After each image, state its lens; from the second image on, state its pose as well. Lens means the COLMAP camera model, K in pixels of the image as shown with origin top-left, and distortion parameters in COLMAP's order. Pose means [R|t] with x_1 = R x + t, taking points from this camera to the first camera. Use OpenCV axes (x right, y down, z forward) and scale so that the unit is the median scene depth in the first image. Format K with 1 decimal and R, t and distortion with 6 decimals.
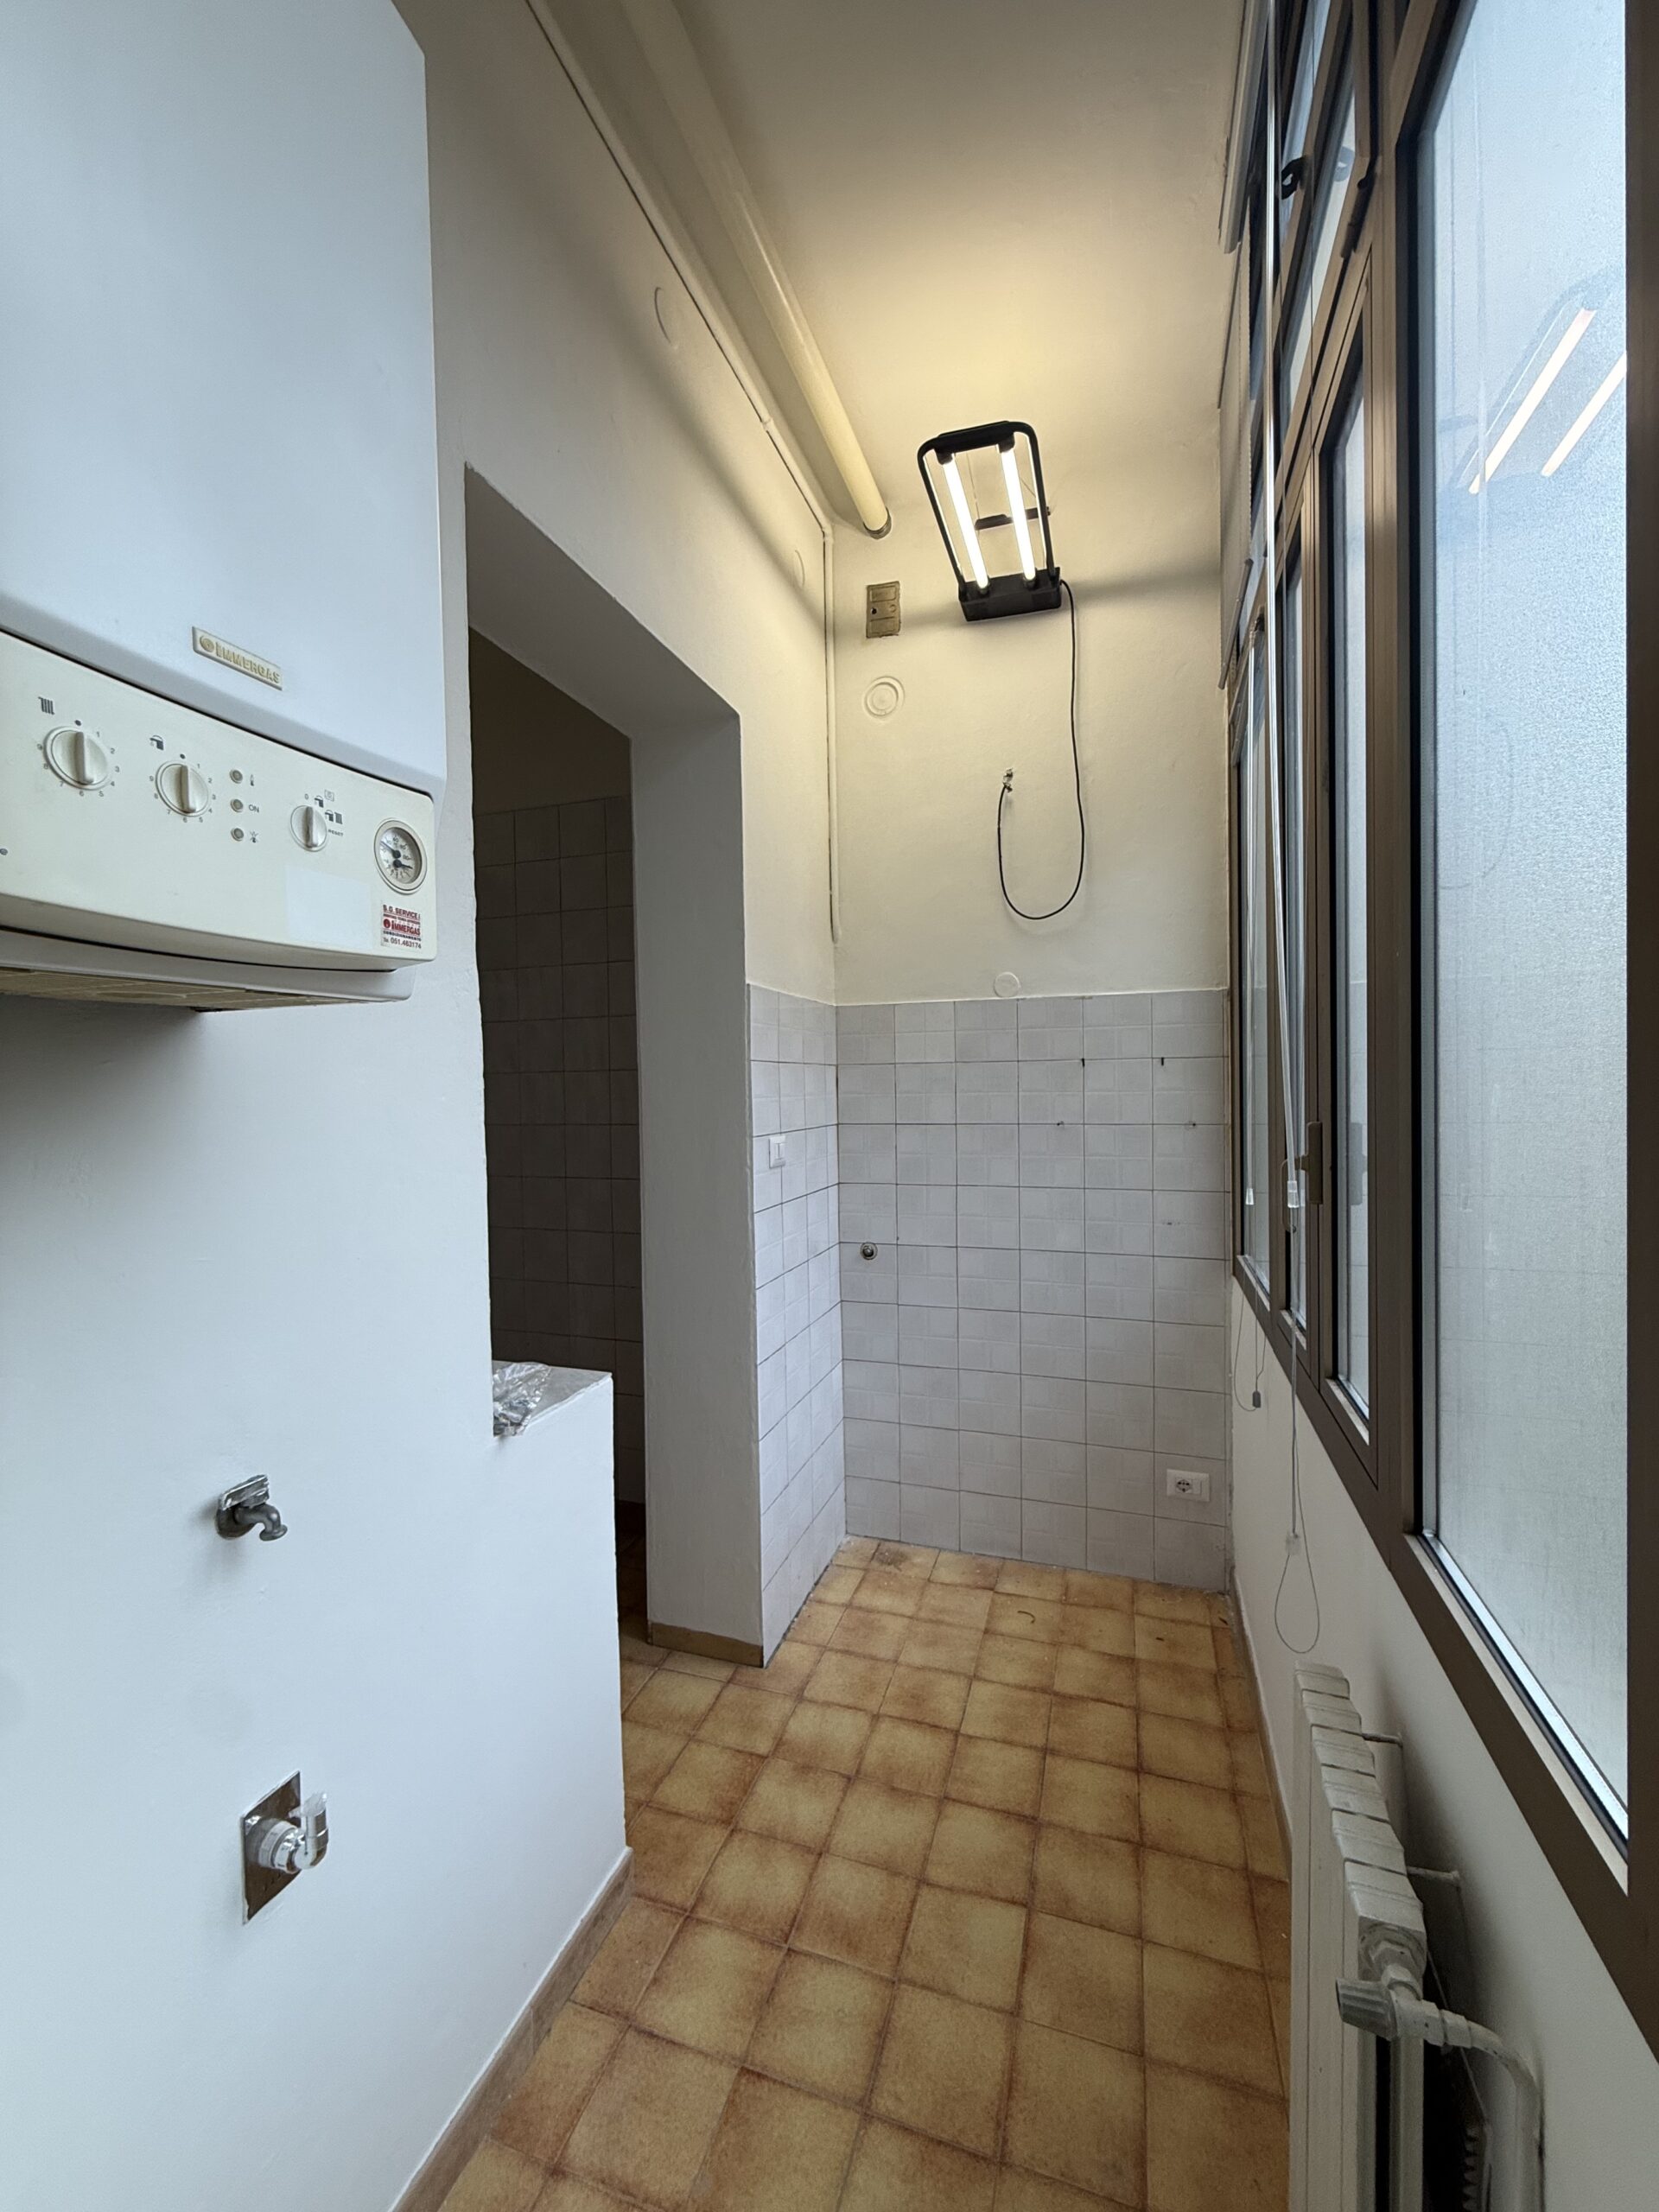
lens RADIAL K [[876.6, 0, 831.3], [0, 876.6, 1105.1], [0, 0, 1]] dist [0.001648, -0.001179]
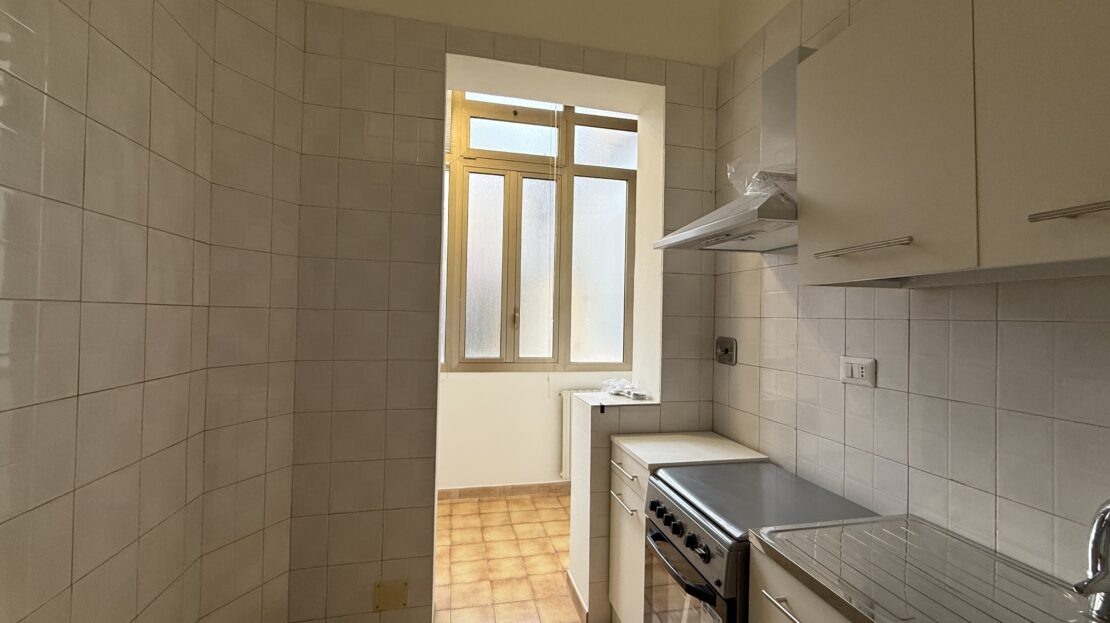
lens RADIAL K [[440.1, 0, 552.9], [0, 440.1, 311.8], [0, 0, 1]] dist [-0.002009, 0.000995]
pose [[-0.518282, 0.008756, 0.855165, -1.366489], [-0.007785, 0.999858, -0.014956, 0.058549], [-0.855175, -0.014409, -0.518140, 1.735469]]
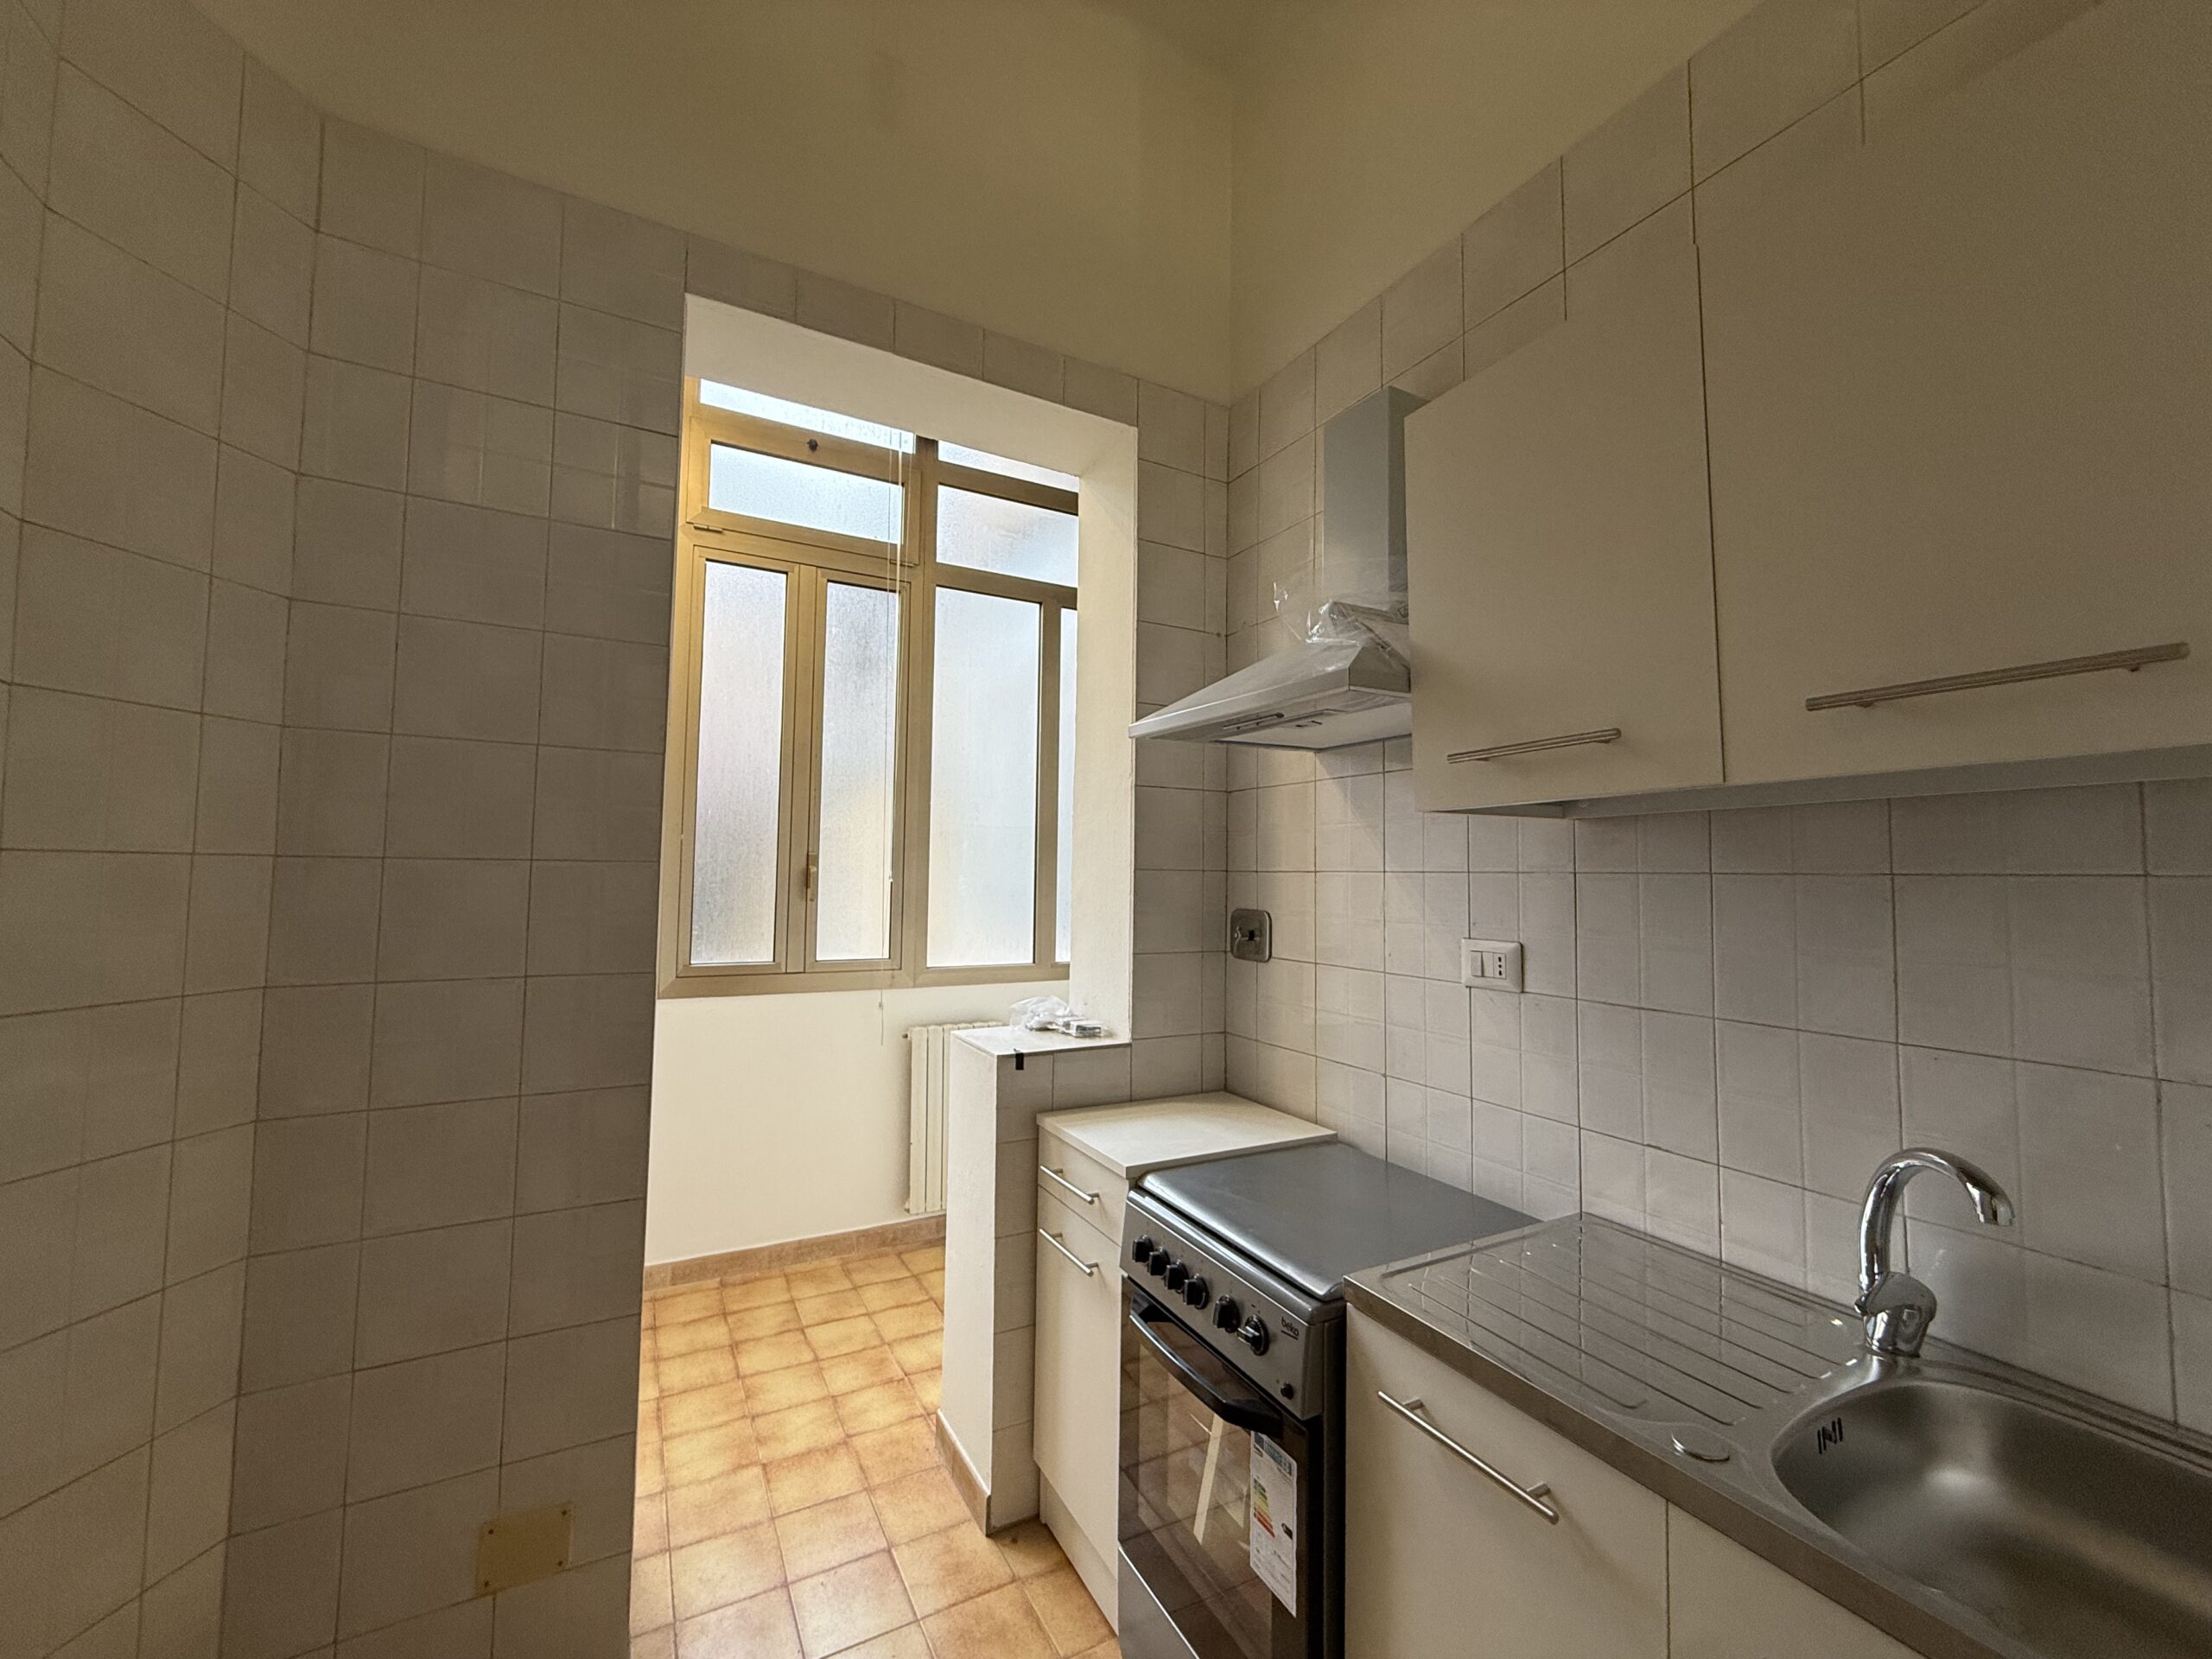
lens RADIAL K [[876.6, 0, 1101.0], [0, 876.6, 830.2], [0, 0, 1]] dist [0.001648, -0.001179]
pose [[-0.728223, 0.036639, 0.684361, -1.299087], [-0.000400, 0.998547, -0.053885, 0.060508], [-0.685340, -0.039514, -0.727150, 1.779353]]
